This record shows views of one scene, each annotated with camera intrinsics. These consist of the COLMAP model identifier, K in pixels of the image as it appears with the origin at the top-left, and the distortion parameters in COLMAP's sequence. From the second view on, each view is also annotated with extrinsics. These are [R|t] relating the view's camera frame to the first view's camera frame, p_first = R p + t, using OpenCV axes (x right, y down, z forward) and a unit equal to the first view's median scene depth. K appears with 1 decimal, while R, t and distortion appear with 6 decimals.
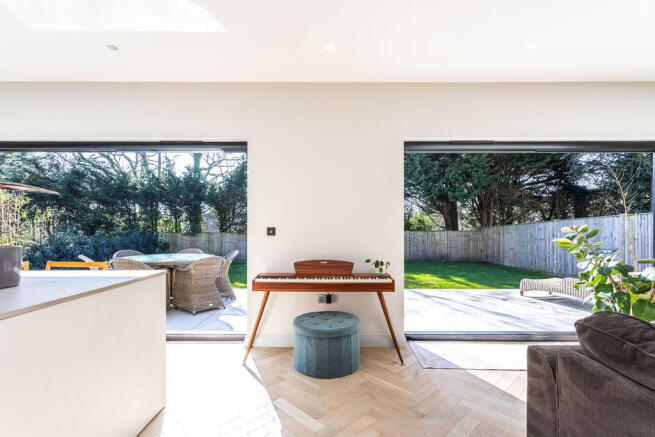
lens RADIAL K [[315.9, 0, 324.7], [0, 315.9, 222.1], [0, 0, 1]] dist [0.000458, -0.000212]
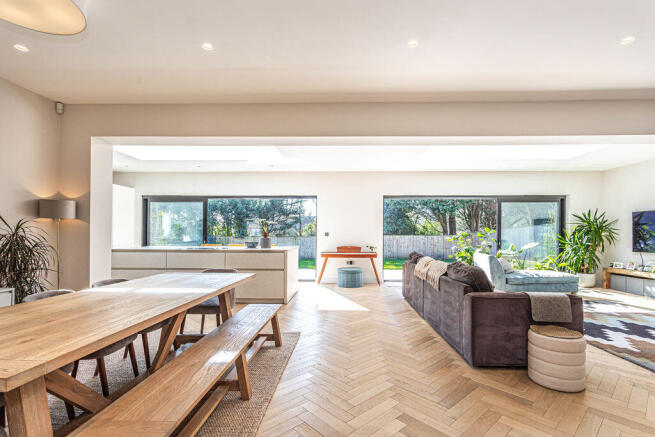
lens RADIAL K [[315.9, 0, 337.3], [0, 315.9, 226.9], [0, 0, 1]] dist [0.000458, -0.000212]
pose [[0.999761, 0.001642, -0.021783, -0.026887], [-0.001645, 0.999999, -0.000112, -0.017657], [0.021782, 0.000148, 0.999763, -0.939732]]
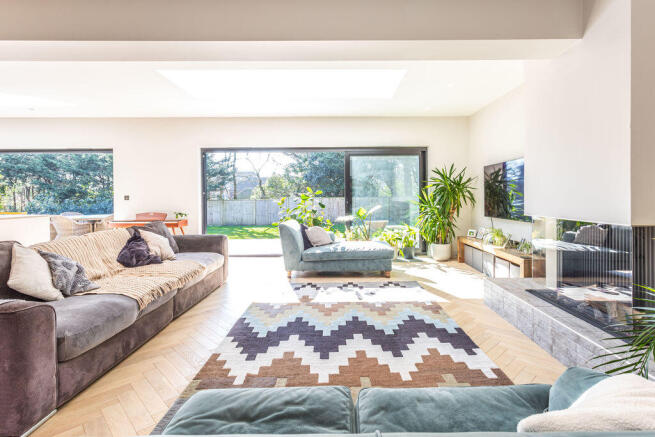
lens RADIAL K [[340.0, 0, 347.1], [0, 340.0, 193.8], [0, 0, 1]] dist [-0.004553, -0.000331]
pose [[0.999800, -0.007136, 0.018674, 0.747681], [0.006850, 0.999859, 0.015343, -0.011168], [-0.018780, -0.015212, 0.999708, -0.696585]]
